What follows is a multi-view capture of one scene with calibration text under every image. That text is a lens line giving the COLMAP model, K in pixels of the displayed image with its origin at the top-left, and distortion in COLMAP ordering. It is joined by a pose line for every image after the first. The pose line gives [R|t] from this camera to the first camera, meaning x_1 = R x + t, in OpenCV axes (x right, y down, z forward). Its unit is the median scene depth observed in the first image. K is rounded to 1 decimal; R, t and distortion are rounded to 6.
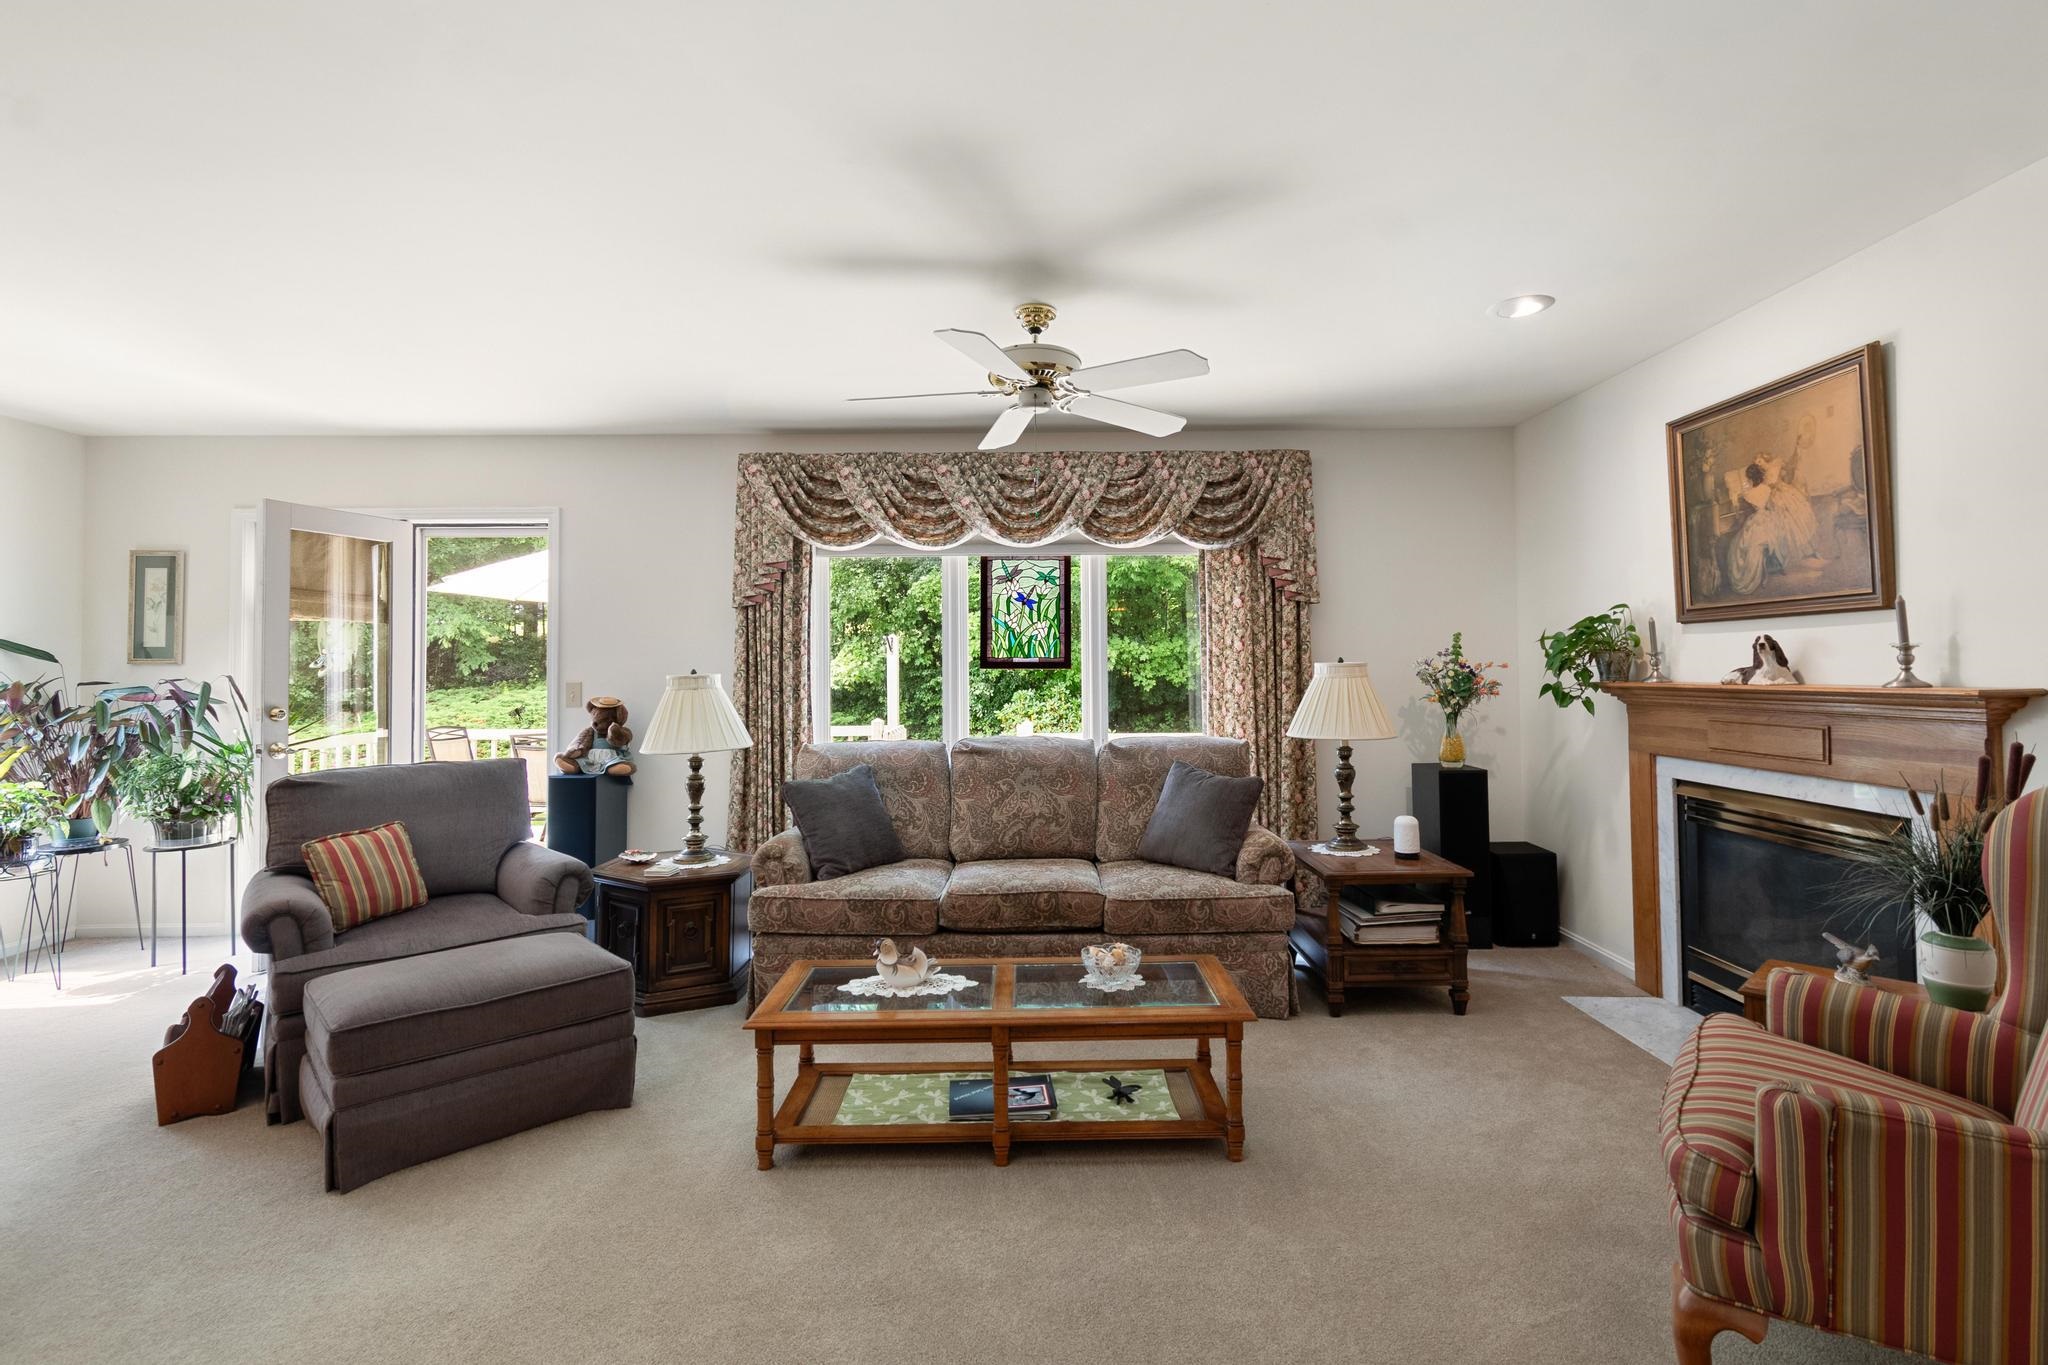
lens RADIAL K [[933.9, 0, 1029.1], [0, 933.9, 663.2], [0, 0, 1]] dist [-0.001256, -0.000047]
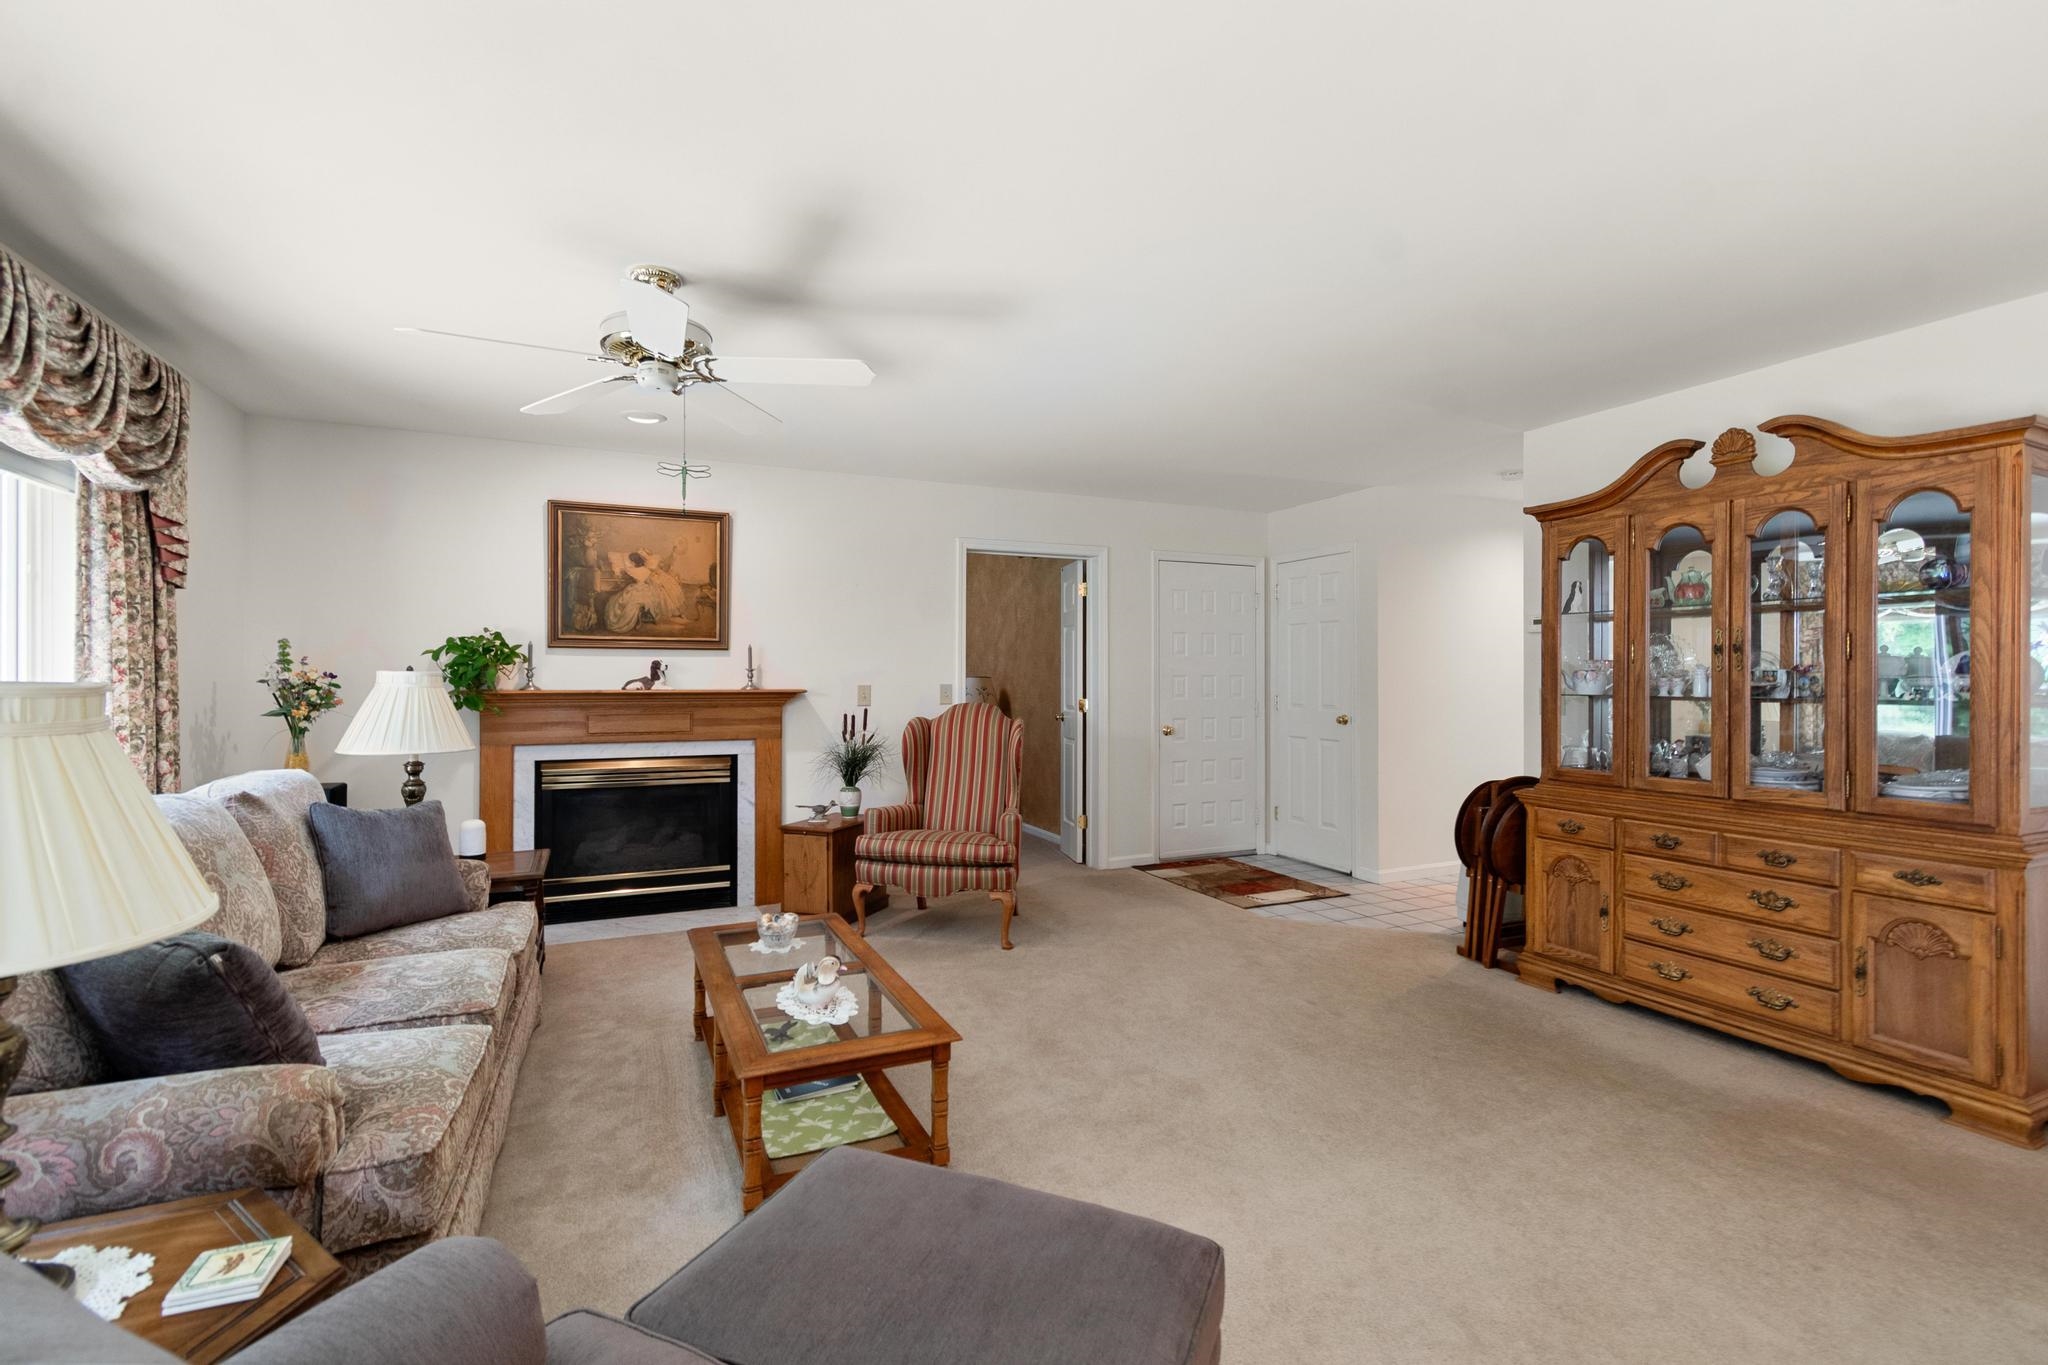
lens RADIAL K [[907.8, 0, 1041.4], [0, 907.8, 683.9], [0, 0, 1]] dist [-0.002331, -0.000124]
pose [[-0.423344, -0.000451, 0.905969, -0.898547], [-0.006157, 0.999978, -0.002380, 0.011487], [-0.905948, -0.006586, -0.423338, 0.983554]]
